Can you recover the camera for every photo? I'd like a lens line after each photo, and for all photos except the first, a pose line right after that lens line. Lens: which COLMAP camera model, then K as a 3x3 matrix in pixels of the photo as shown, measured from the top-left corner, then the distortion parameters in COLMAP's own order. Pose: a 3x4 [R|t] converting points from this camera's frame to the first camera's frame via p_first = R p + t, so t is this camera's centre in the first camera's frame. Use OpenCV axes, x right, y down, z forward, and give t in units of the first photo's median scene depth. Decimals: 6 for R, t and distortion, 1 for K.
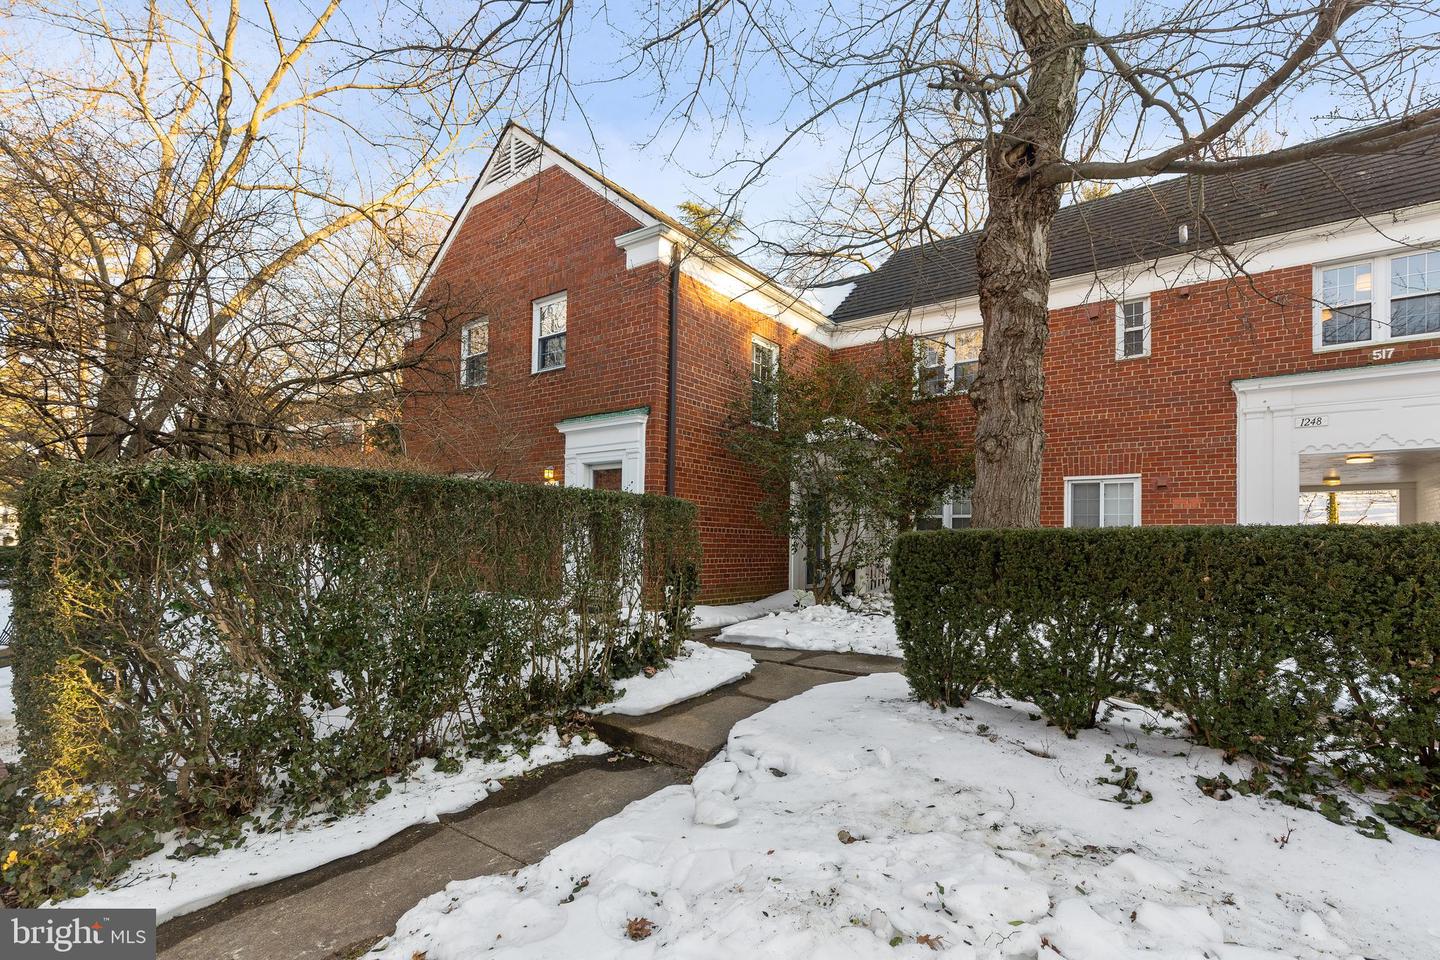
lens RADIAL K [[642.6, 0, 718.1], [0, 642.6, 530.5], [0, 0, 1]] dist [0.002678, -0.000249]
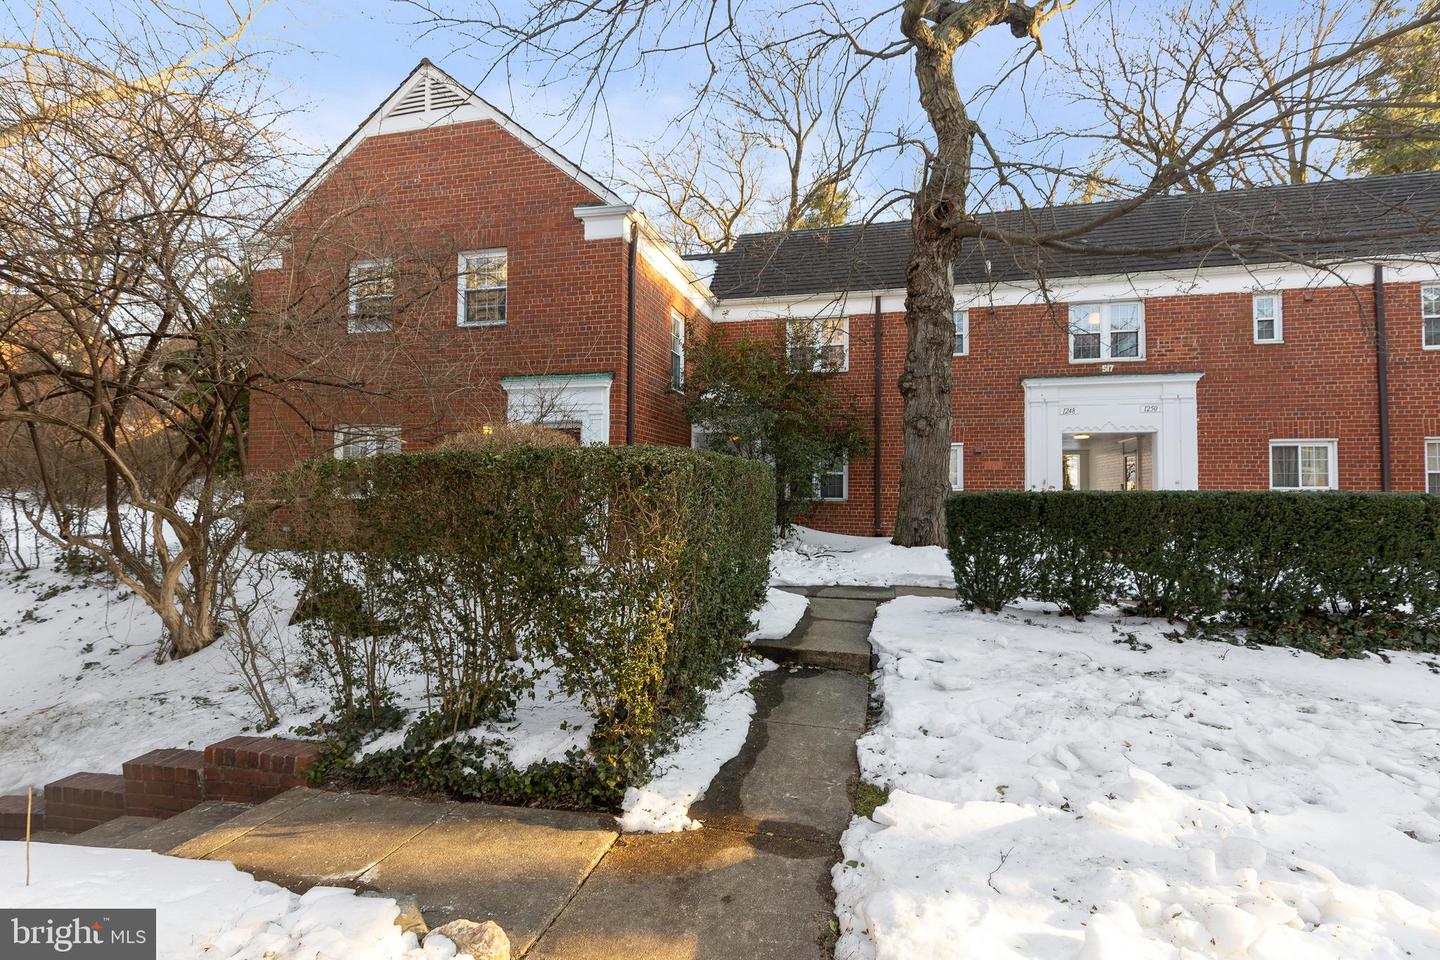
lens RADIAL K [[642.6, 0, 723.1], [0, 642.6, 479.7], [0, 0, 1]] dist [0.002678, -0.000249]
pose [[0.931760, 0.000482, 0.363075, -0.328277], [0.000119, 0.999999, -0.001634, -0.011589], [-0.363075, 0.001566, 0.931759, -0.067147]]
